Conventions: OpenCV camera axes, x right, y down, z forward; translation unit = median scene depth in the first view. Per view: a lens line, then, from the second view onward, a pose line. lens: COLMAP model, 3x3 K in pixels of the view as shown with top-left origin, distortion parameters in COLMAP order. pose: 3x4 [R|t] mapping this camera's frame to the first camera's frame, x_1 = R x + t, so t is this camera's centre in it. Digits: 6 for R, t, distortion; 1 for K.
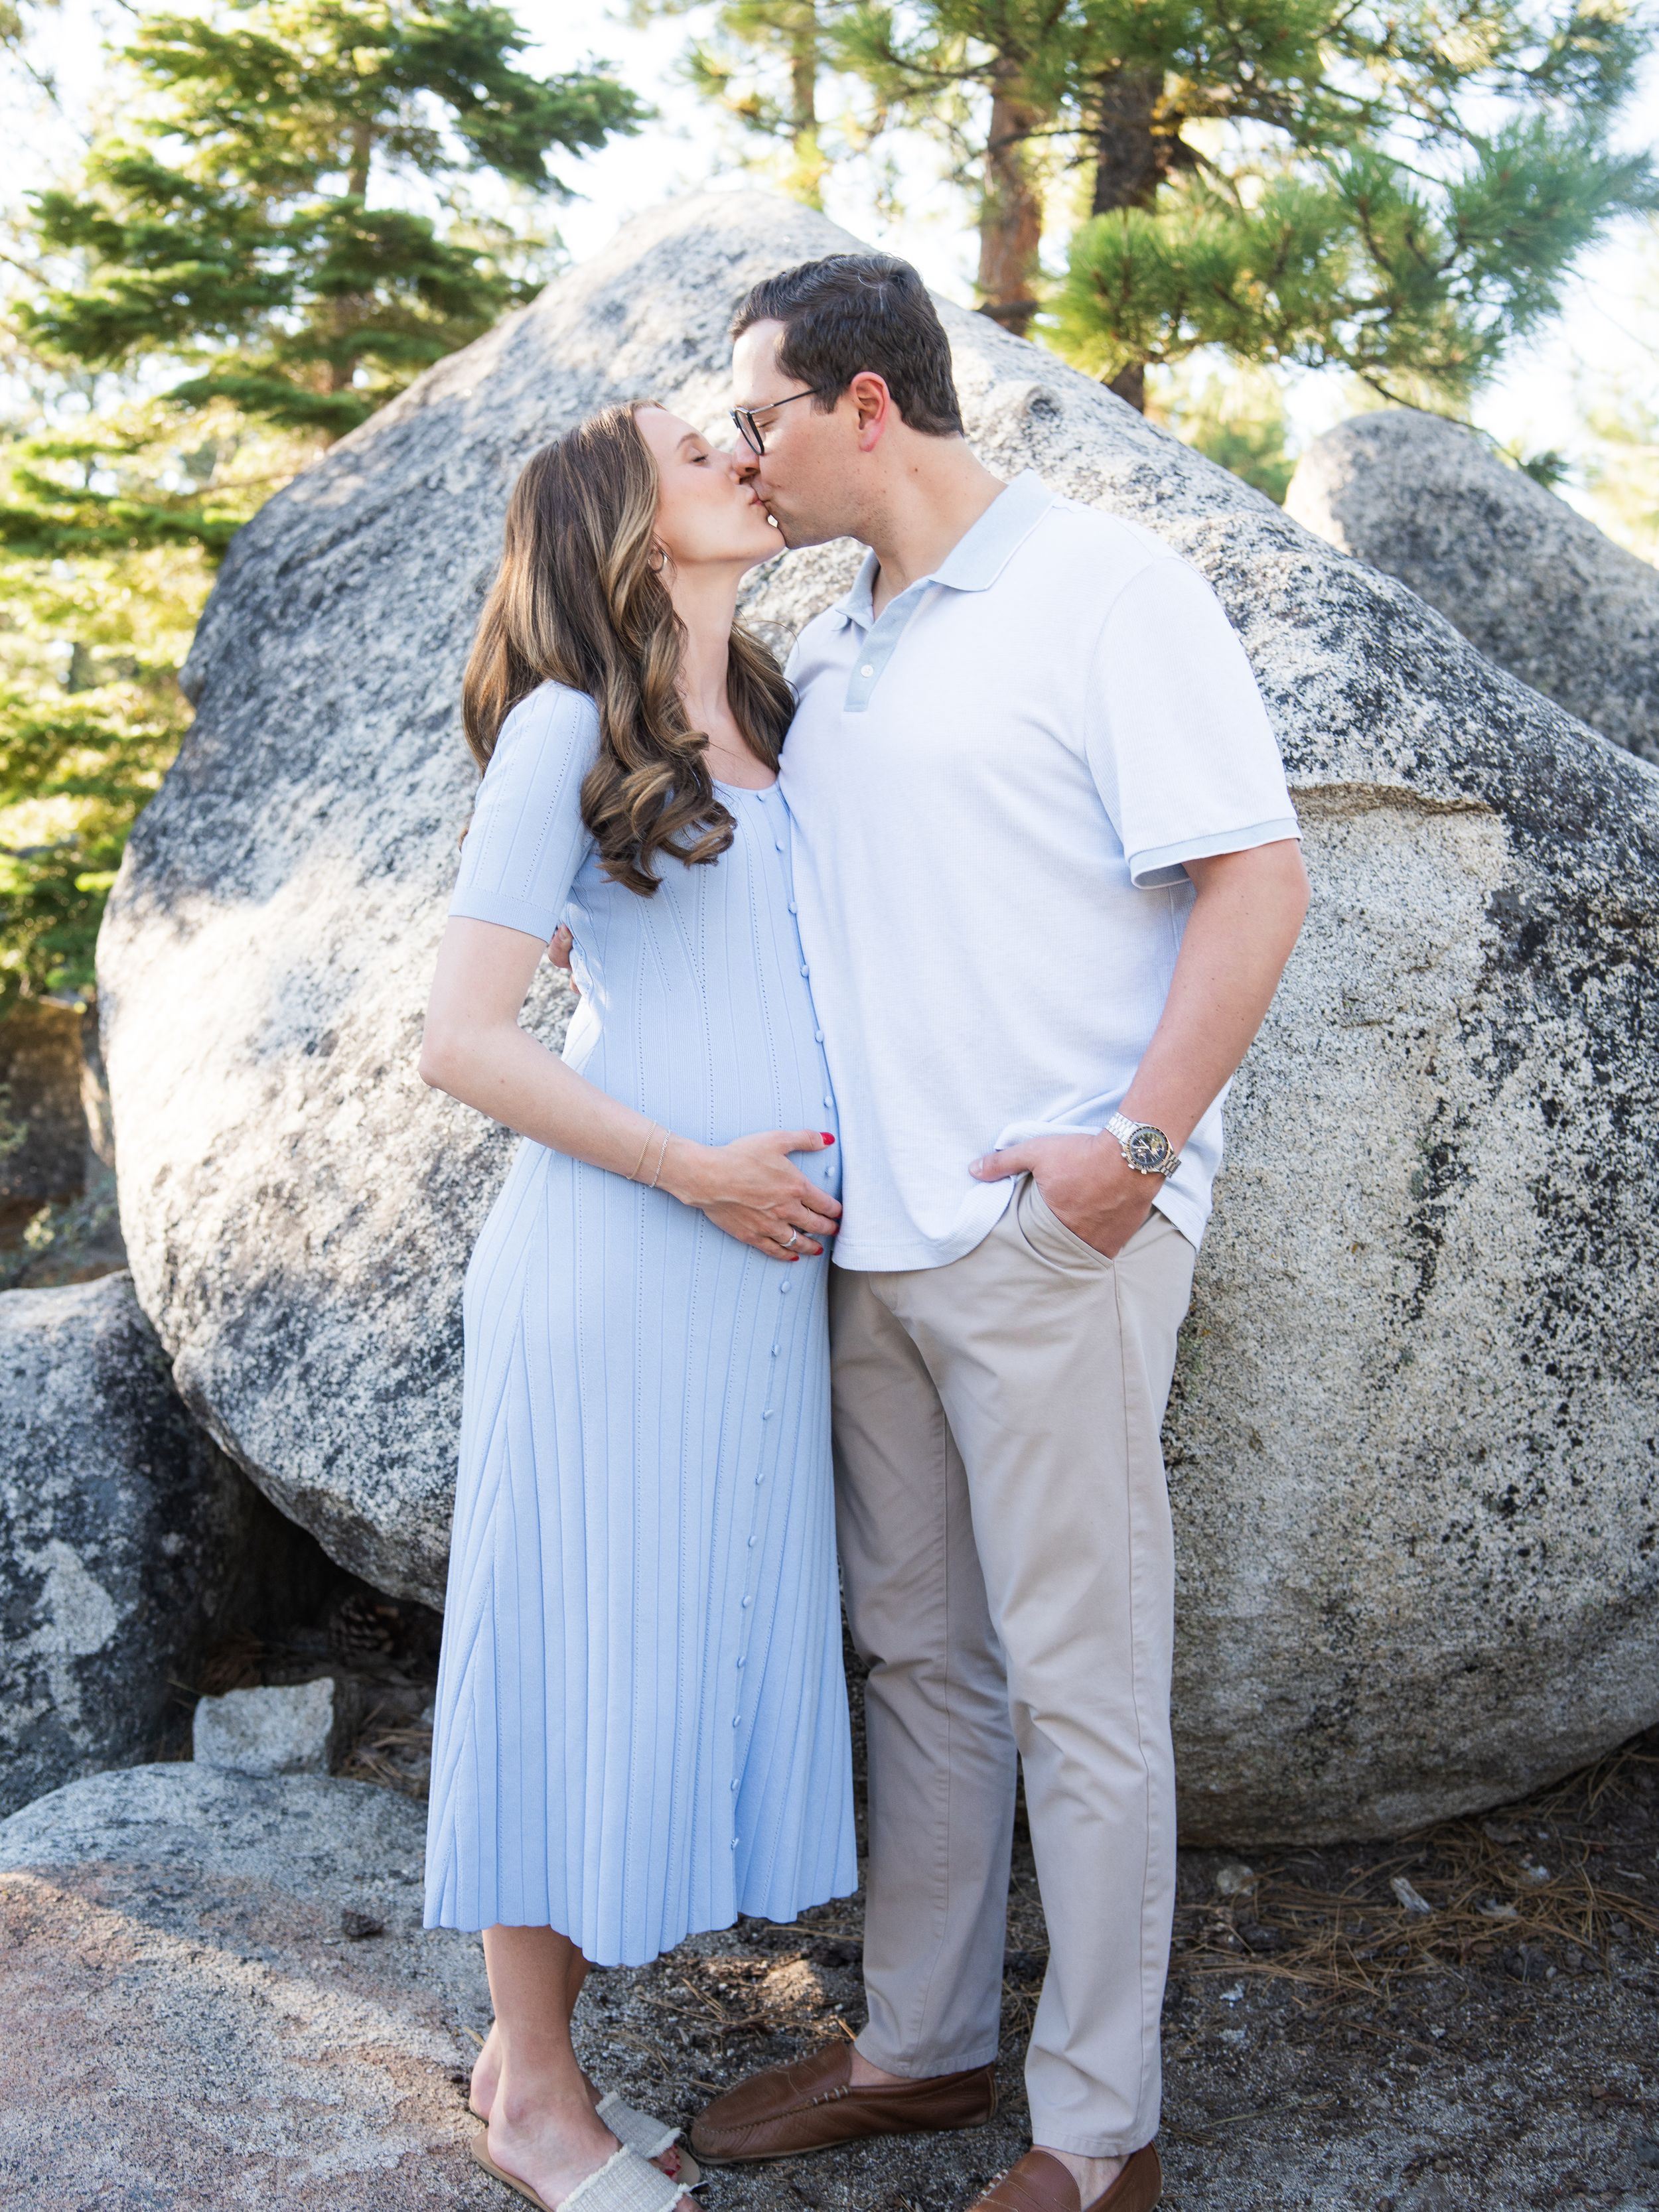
lens RADIAL K [[2514.1, 0, 828.2], [0, 2514.1, 956.4], [0, 0, 1]] dist [-0.124621, 0.135441]
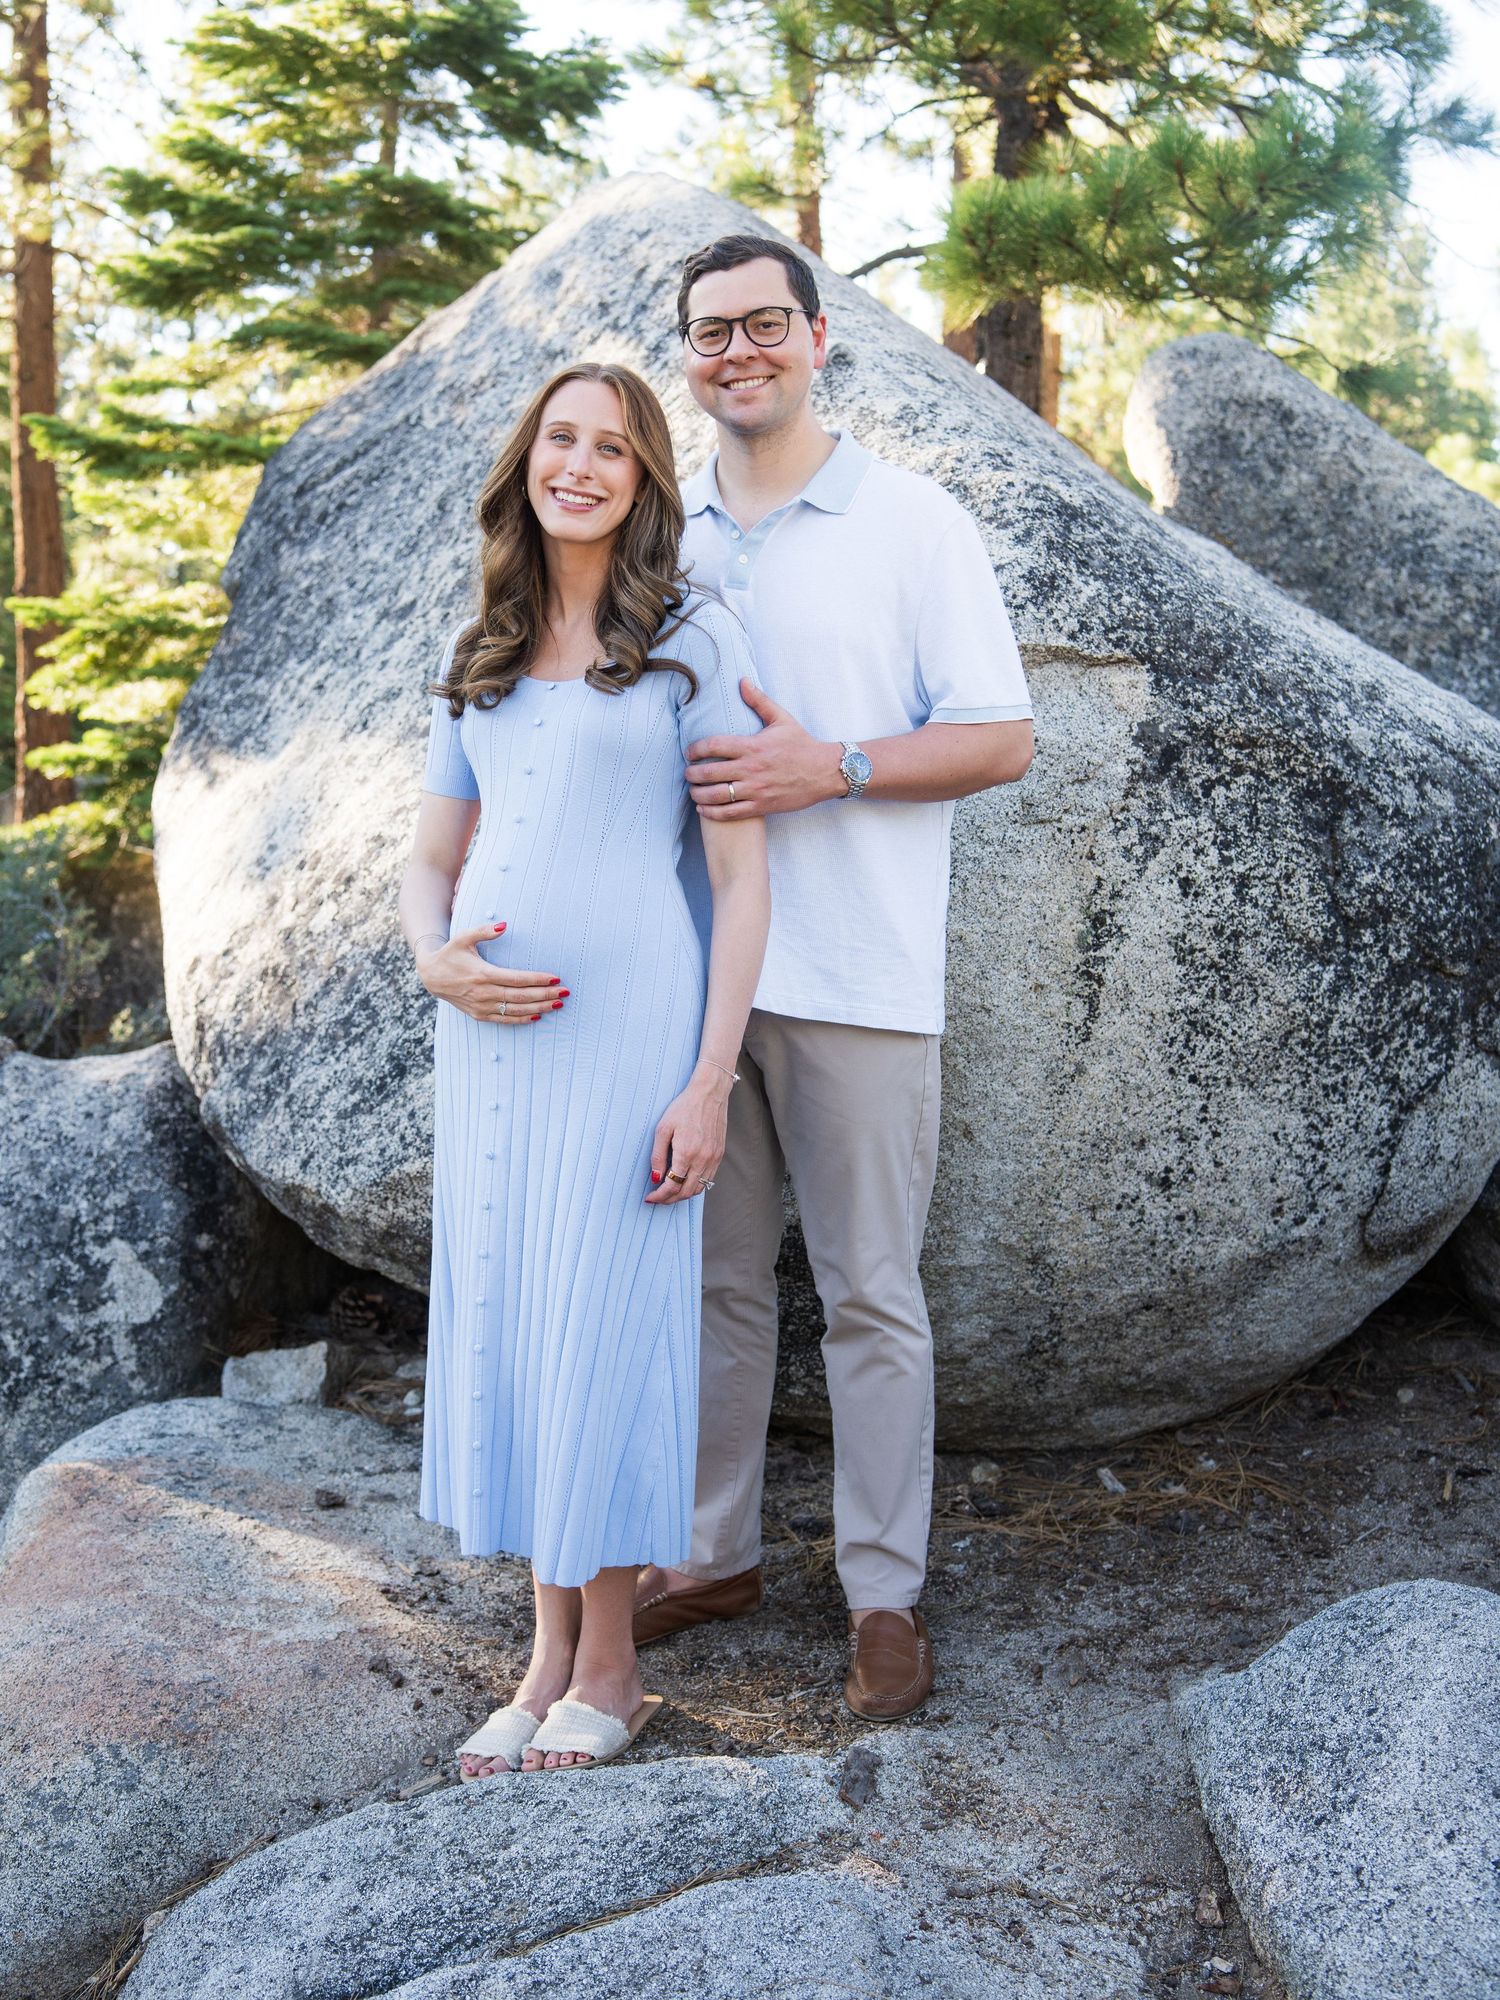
lens RADIAL K [[2272.9, 0, 748.8], [0, 2272.9, 864.7], [0, 0, 1]] dist [-0.124621, 0.135441]
pose [[0.998465, -0.017423, -0.052584, 0.103459], [0.018656, 0.999560, 0.023040, 0.015937], [0.052159, -0.023986, 0.998351, -0.199131]]
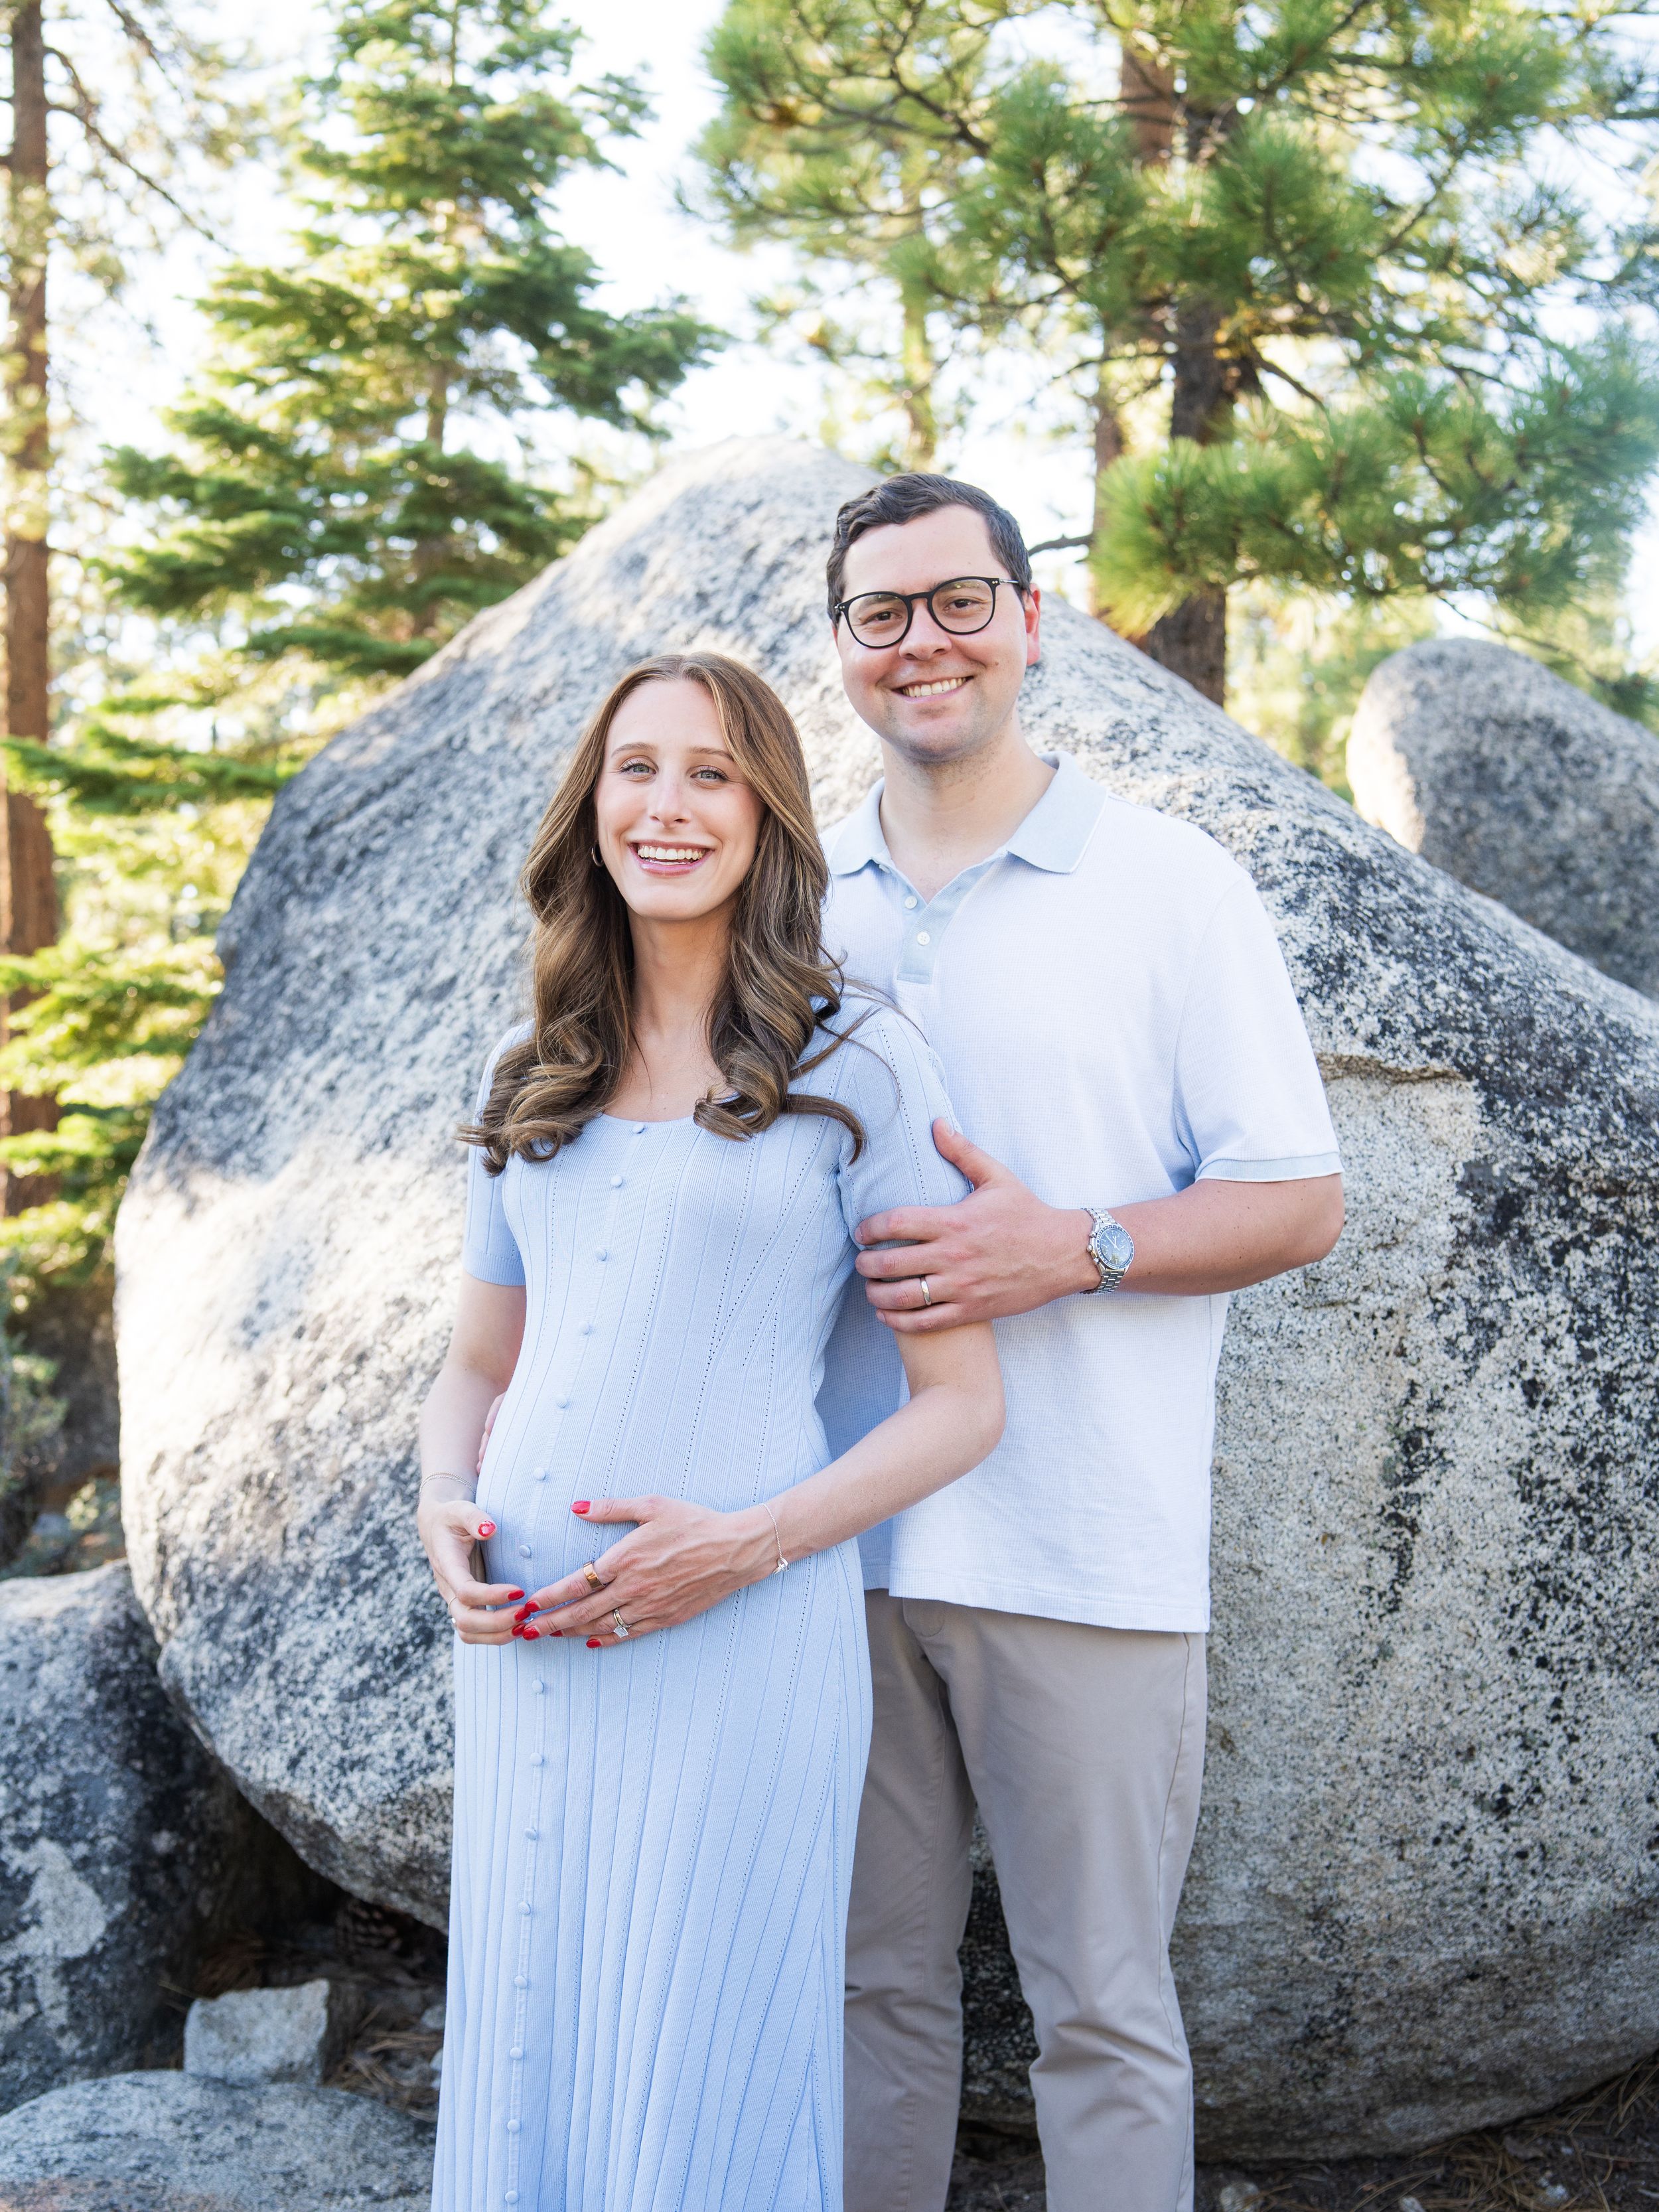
lens RADIAL K [[2589.3, 0, 852.3], [0, 2589.3, 1099.0], [0, 0, 1]] dist [-0.128503, 0.136425]
pose [[0.998556, -0.020248, -0.049758, 0.070530], [0.018473, 0.999186, -0.035876, -0.016647], [0.050444, 0.034905, 0.998117, 0.002437]]
